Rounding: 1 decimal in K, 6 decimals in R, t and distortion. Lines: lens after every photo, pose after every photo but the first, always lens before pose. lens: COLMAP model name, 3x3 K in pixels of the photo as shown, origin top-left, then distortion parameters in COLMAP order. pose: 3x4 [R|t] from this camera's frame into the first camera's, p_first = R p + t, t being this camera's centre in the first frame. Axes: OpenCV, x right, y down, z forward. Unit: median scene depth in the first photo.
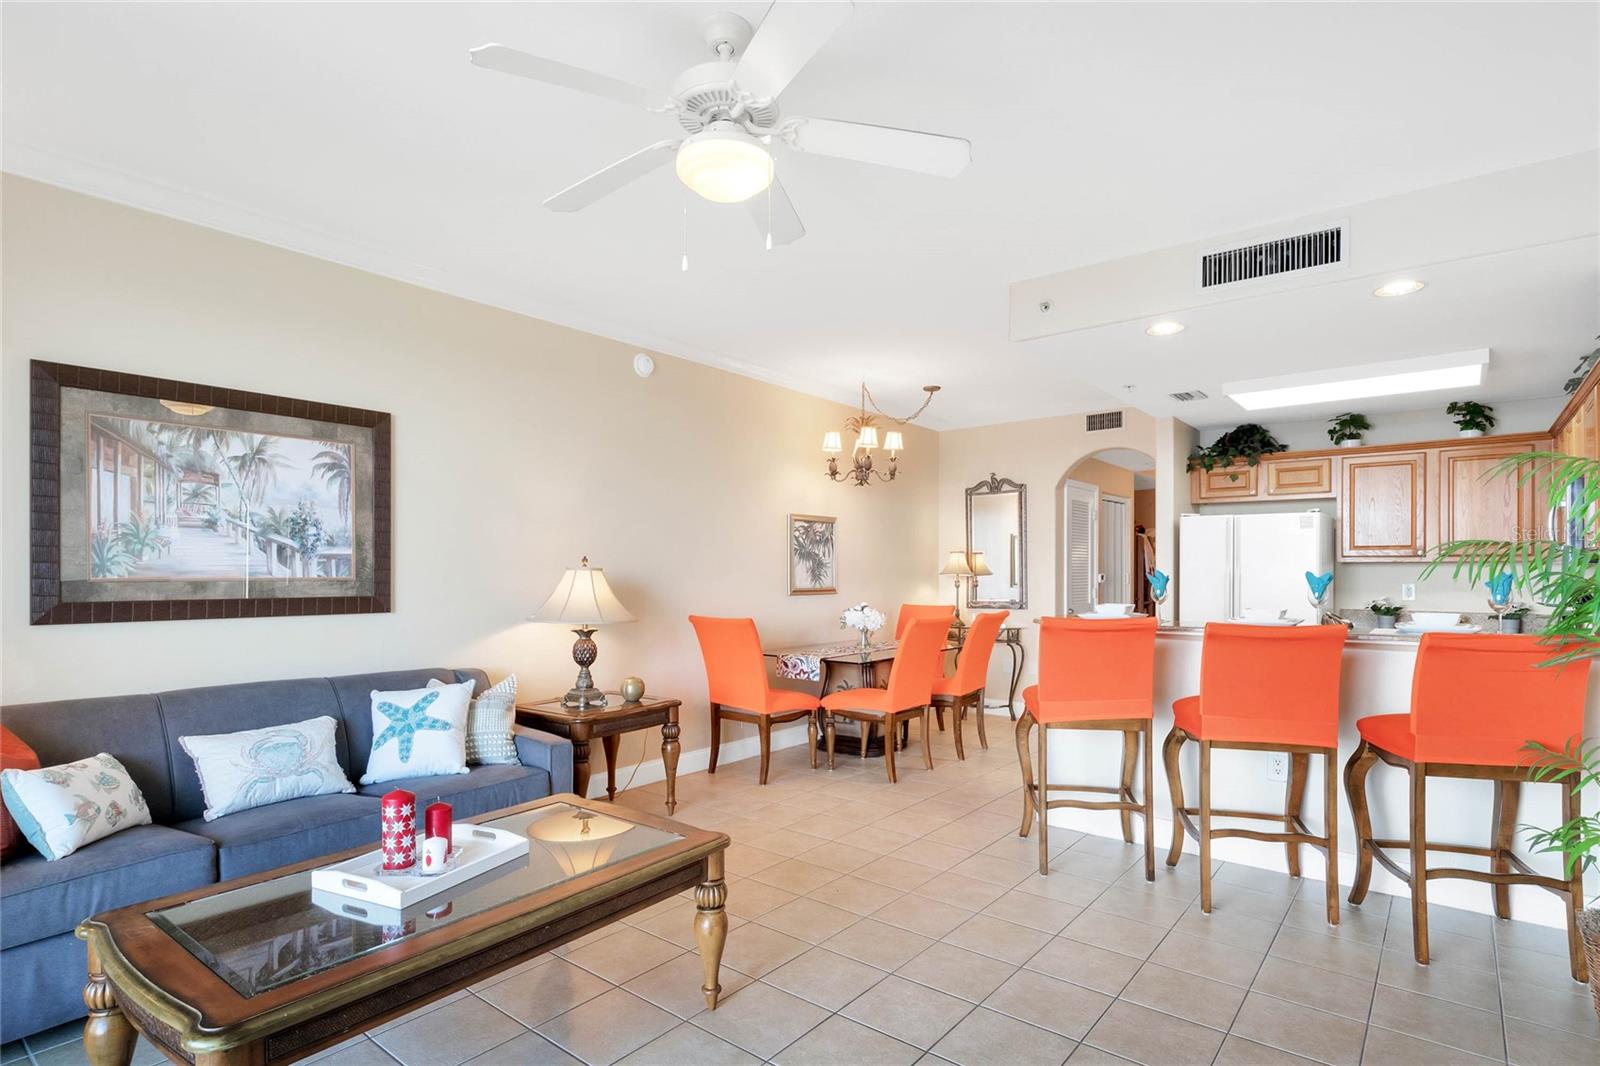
lens RADIAL K [[804.7, 0, 799.3], [0, 804.7, 577.9], [0, 0, 1]] dist [-0.001692, -0.000275]
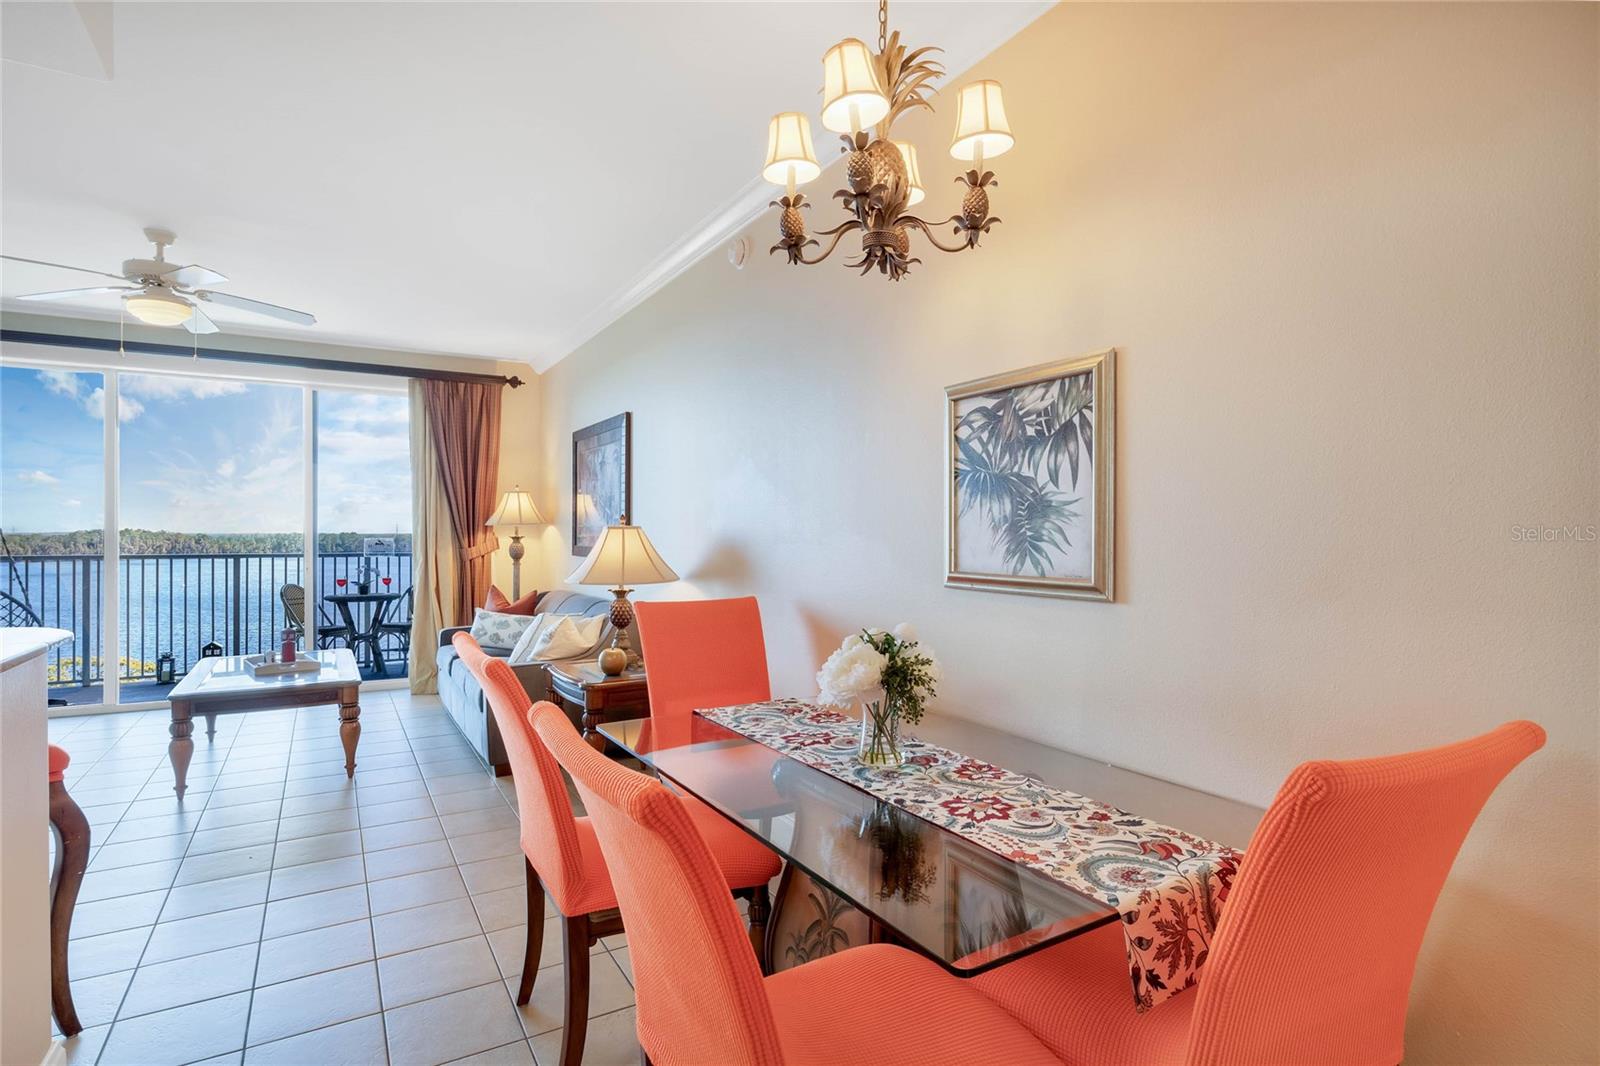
lens RADIAL K [[817.5, 0, 800.0], [0, 817.5, 533.0], [0, 0, 1]] dist [-0.004508, -0.000530]
pose [[-0.360121, 0.000370, -0.932905, 0.700885], [-0.008817, 0.999954, 0.003800, -0.012147], [0.932864, 0.009594, -0.360102, 1.891825]]
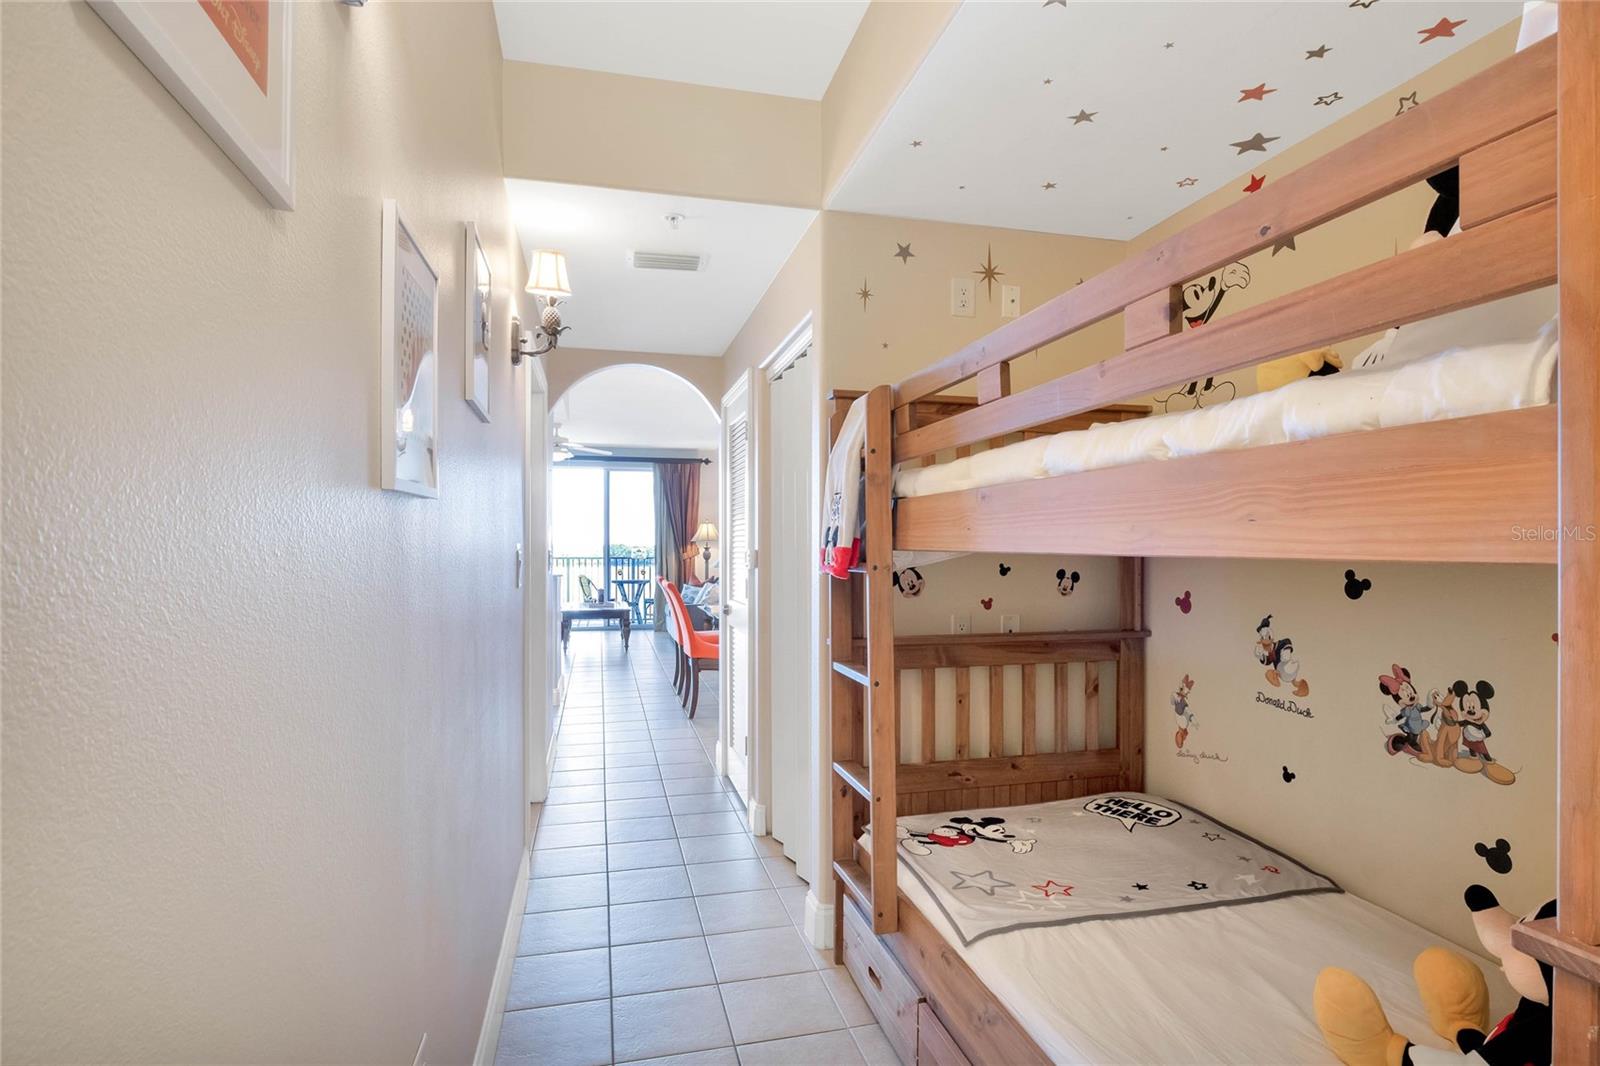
lens RADIAL K [[817.5, 0, 800.0], [0, 817.5, 533.0], [0, 0, 1]] dist [-0.004508, -0.000530]
pose [[-0.610930, -0.009160, -0.791631, 1.683224], [-0.001877, 0.999947, -0.010122, -0.017217], [0.791682, -0.004698, -0.610915, 3.038126]]
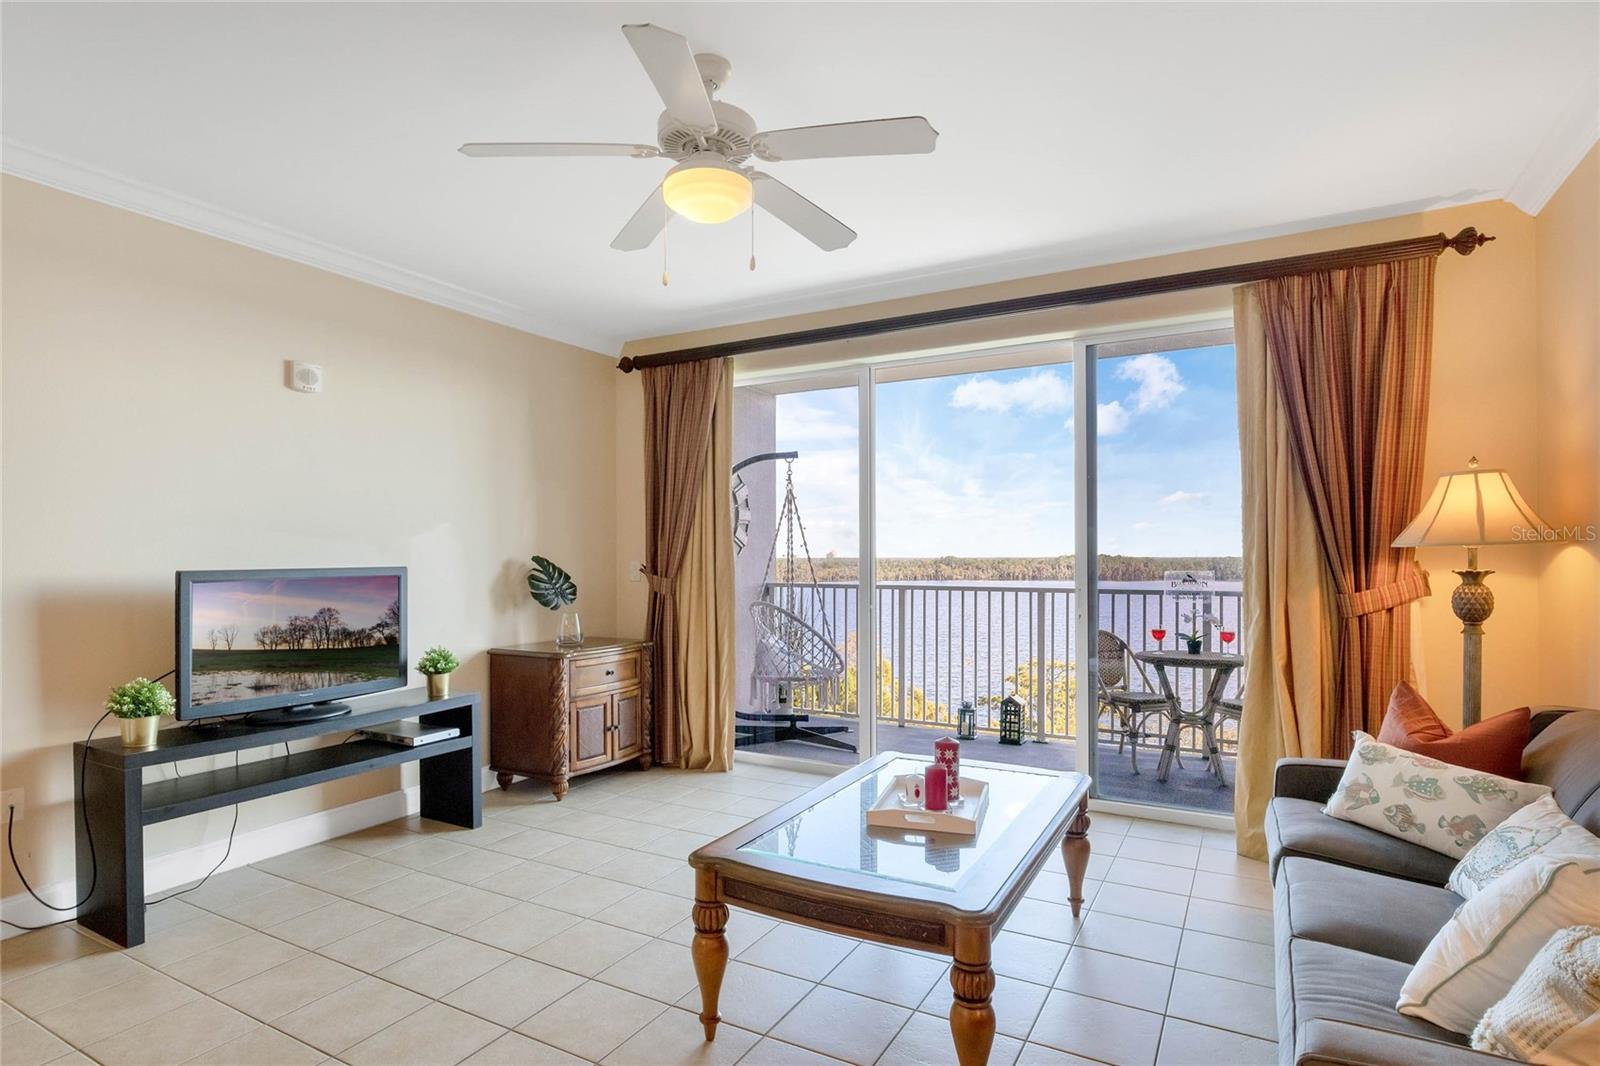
lens RADIAL K [[820.7, 0, 789.4], [0, 820.7, 550.7], [0, 0, 1]] dist [0.002269, 0.000625]
pose [[-0.989013, 0.002443, -0.147807, -0.004785], [0.002377, 0.999997, 0.000623, -0.014547], [0.147808, 0.000265, -0.989016, 1.334605]]
